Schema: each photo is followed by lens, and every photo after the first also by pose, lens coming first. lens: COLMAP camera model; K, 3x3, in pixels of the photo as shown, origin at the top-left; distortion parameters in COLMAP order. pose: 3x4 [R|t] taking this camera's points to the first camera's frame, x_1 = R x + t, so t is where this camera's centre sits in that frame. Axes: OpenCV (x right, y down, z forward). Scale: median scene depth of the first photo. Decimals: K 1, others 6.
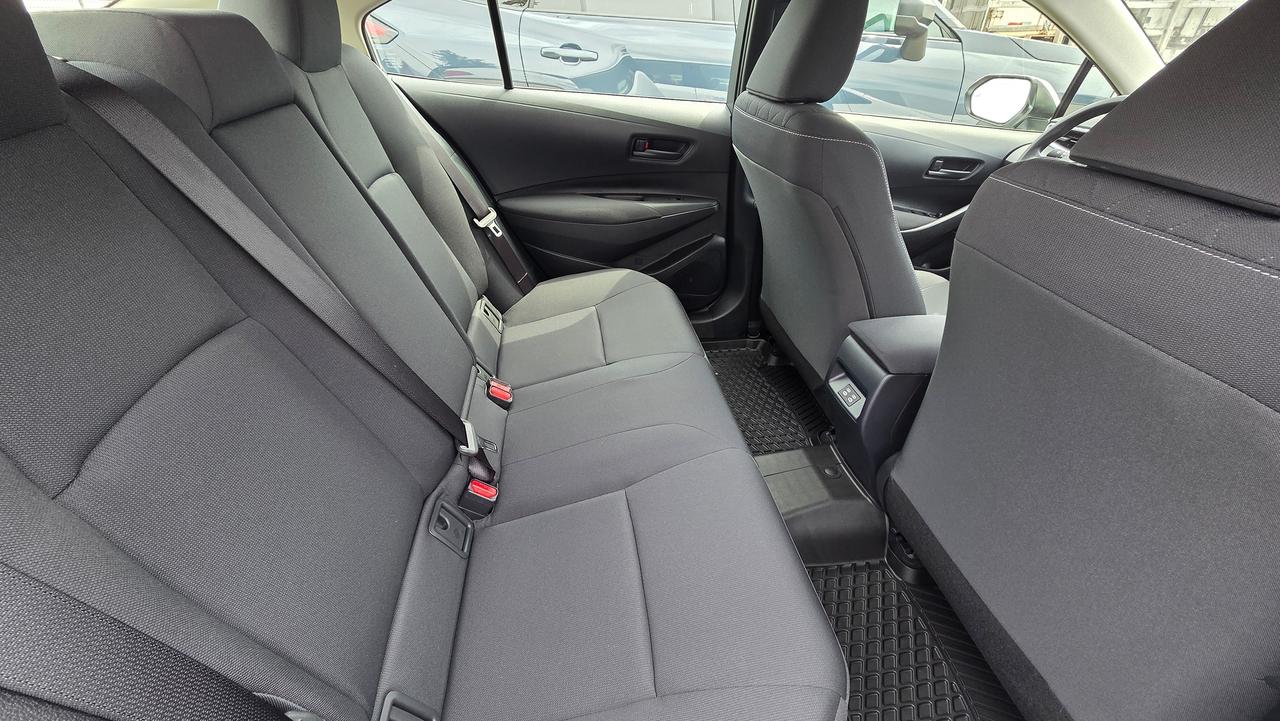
lens RADIAL K [[524.9, 0, 638.7], [0, 524.9, 358.4], [0, 0, 1]] dist [0.004753, -0.000528]
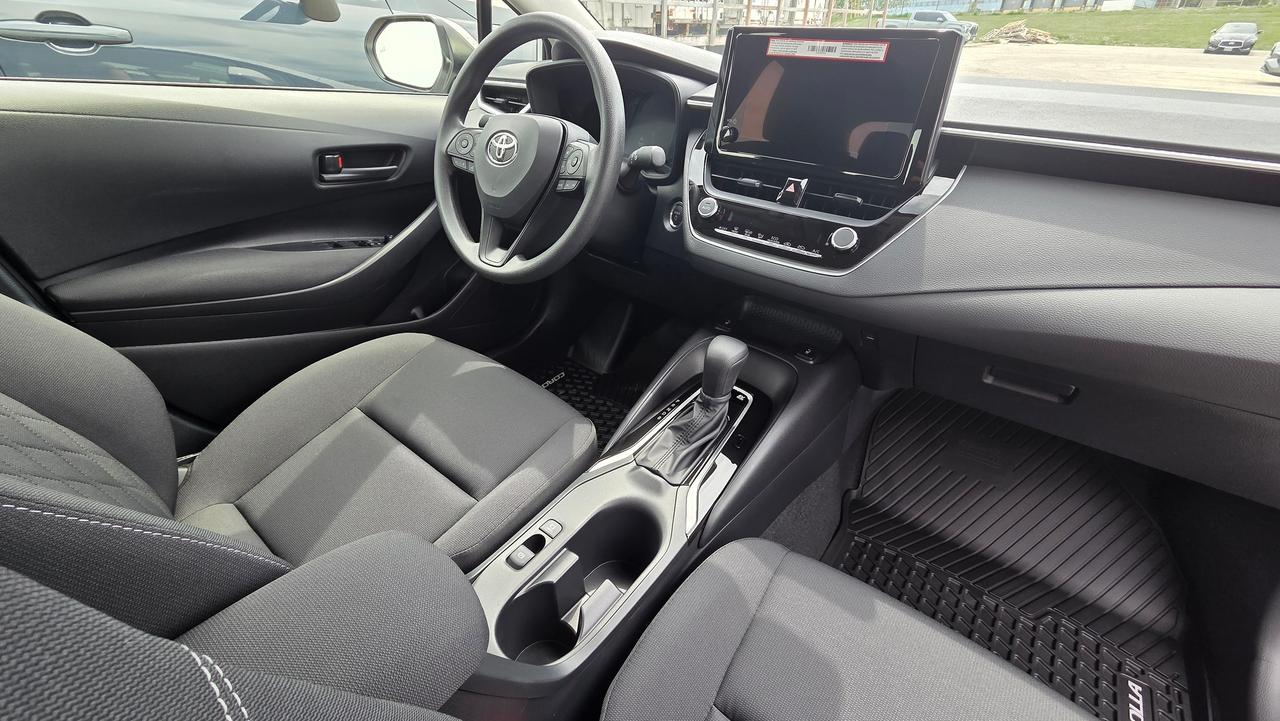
lens RADIAL K [[524.9, 0, 638.7], [0, 524.9, 358.4], [0, 0, 1]] dist [0.004753, -0.000528]
pose [[0.728721, -0.365500, 0.579117, 0.379848], [0.361367, 0.923572, 0.128177, -0.114441], [-0.581705, 0.115868, 0.805105, 0.342691]]
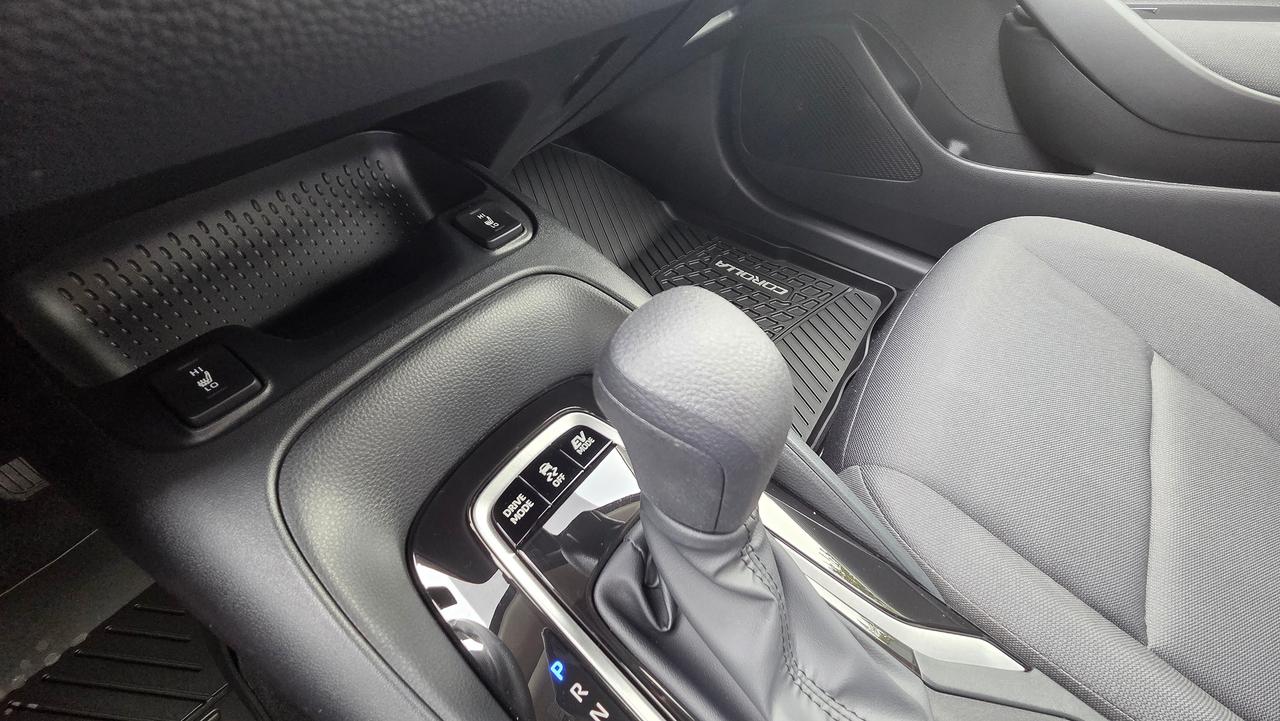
lens RADIAL K [[524.9, 0, 638.7], [0, 524.9, 358.4], [0, 0, 1]] dist [0.004753, -0.000528]
pose [[-0.721499, -0.567742, 0.396368, 0.648819], [0.281100, 0.282979, 0.917009, -0.130764], [-0.632788, 0.773041, -0.044576, 0.651268]]
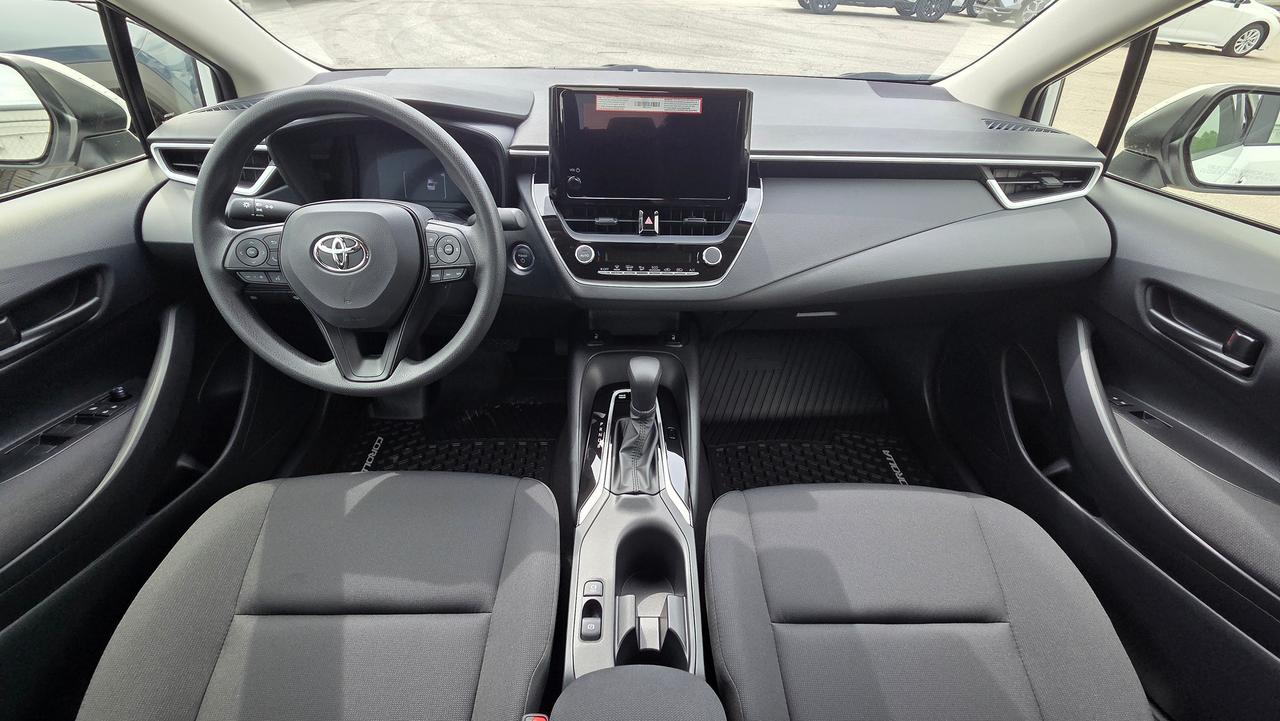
lens RADIAL K [[524.9, 0, 638.7], [0, 524.9, 358.4], [0, 0, 1]] dist [0.004753, -0.000528]
pose [[0.125087, -0.621814, 0.773111, 0.305312], [0.515526, 0.706515, 0.484840, -0.288347], [-0.847695, 0.337912, 0.408937, 0.442140]]
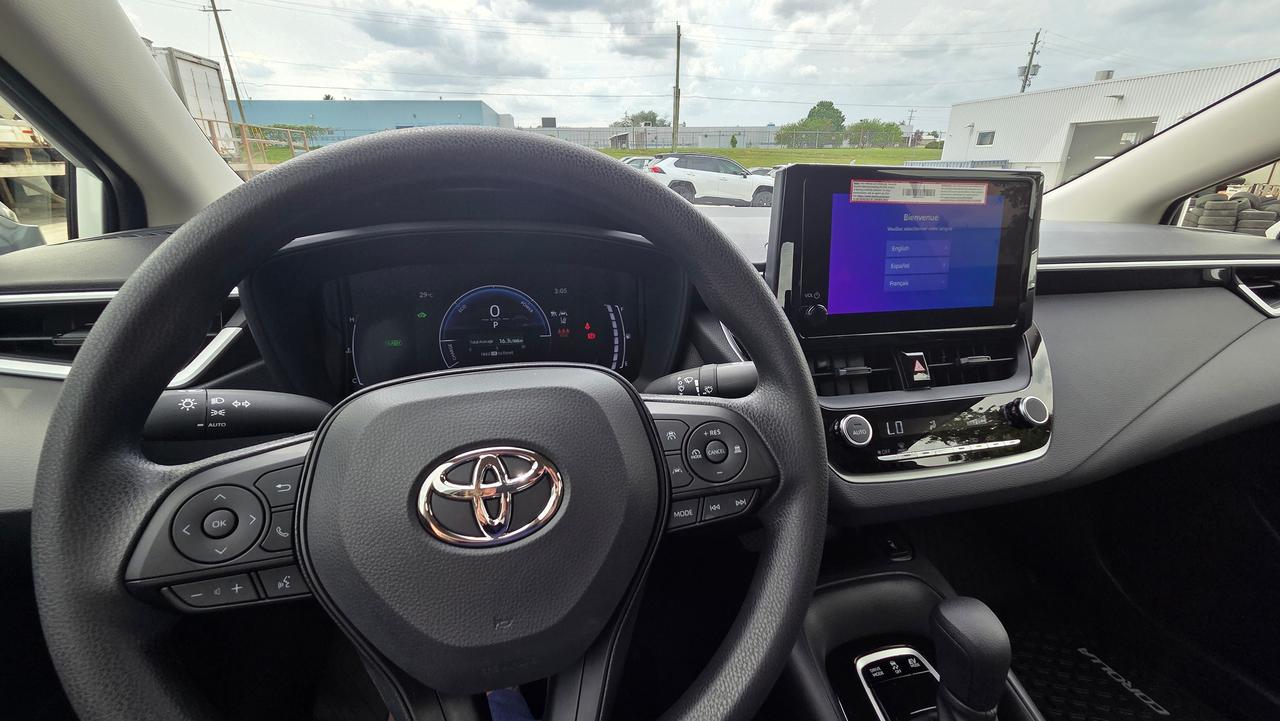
lens RADIAL K [[529.1, 0, 640.0], [0, 529.1, 360.5], [0, 0, 1]] dist [0.002146, -0.000157]
pose [[-0.115414, -0.352750, 0.928573, 0.493341], [0.512665, 0.779539, 0.359854, -0.331480], [-0.850797, 0.517578, 0.090873, 0.691058]]
